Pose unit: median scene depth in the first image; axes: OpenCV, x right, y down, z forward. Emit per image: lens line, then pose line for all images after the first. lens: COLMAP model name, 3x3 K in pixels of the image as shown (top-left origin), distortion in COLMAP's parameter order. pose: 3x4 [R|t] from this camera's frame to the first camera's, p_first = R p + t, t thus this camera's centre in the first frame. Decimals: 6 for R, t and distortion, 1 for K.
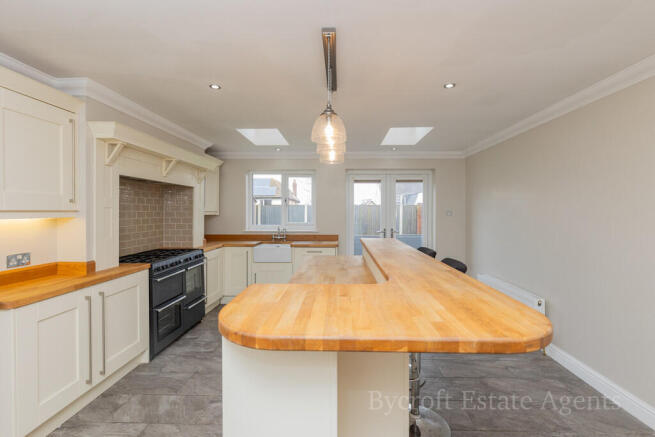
lens RADIAL K [[296.5, 0, 327.5], [0, 296.5, 218.5], [0, 0, 1]] dist [-0.001163, -0.000034]
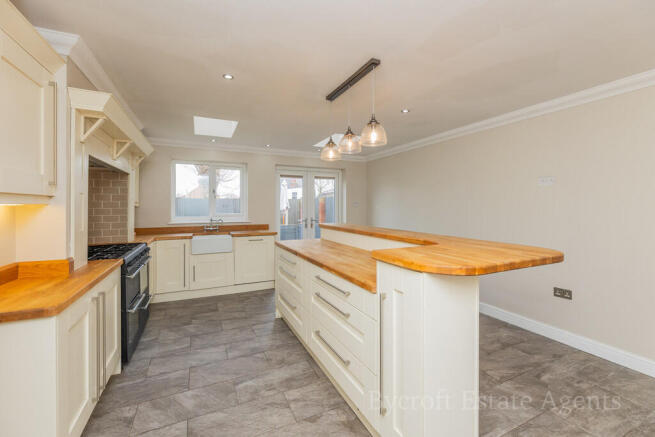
lens RADIAL K [[275.5, 0, 322.7], [0, 275.5, 211.5], [0, 0, 1]] dist [0.000769, 0.000155]
pose [[0.894685, -0.010567, 0.446572, -0.372781], [0.011990, 0.999928, -0.000362, 0.016707], [-0.446536, 0.005679, 0.894748, 0.005489]]
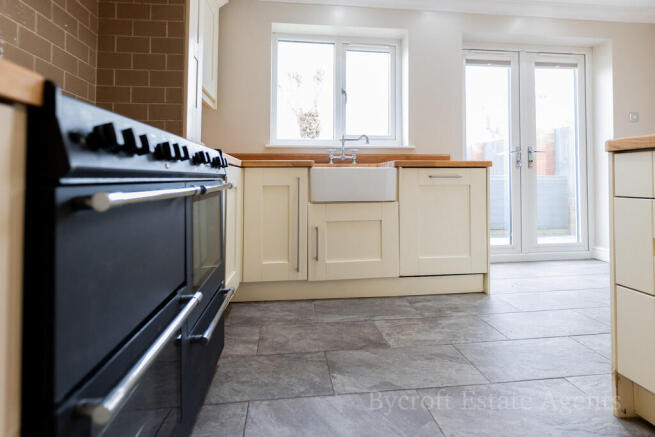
lens RADIAL K [[325.3, 0, 327.2], [0, 325.3, 175.8], [0, 0, 1]] dist [0.000394, 0.000092]
pose [[0.987613, -0.000817, 0.156908, -0.423413], [0.006112, 0.999428, -0.033267, 0.172987], [-0.156791, 0.033814, 0.987053, 0.717606]]
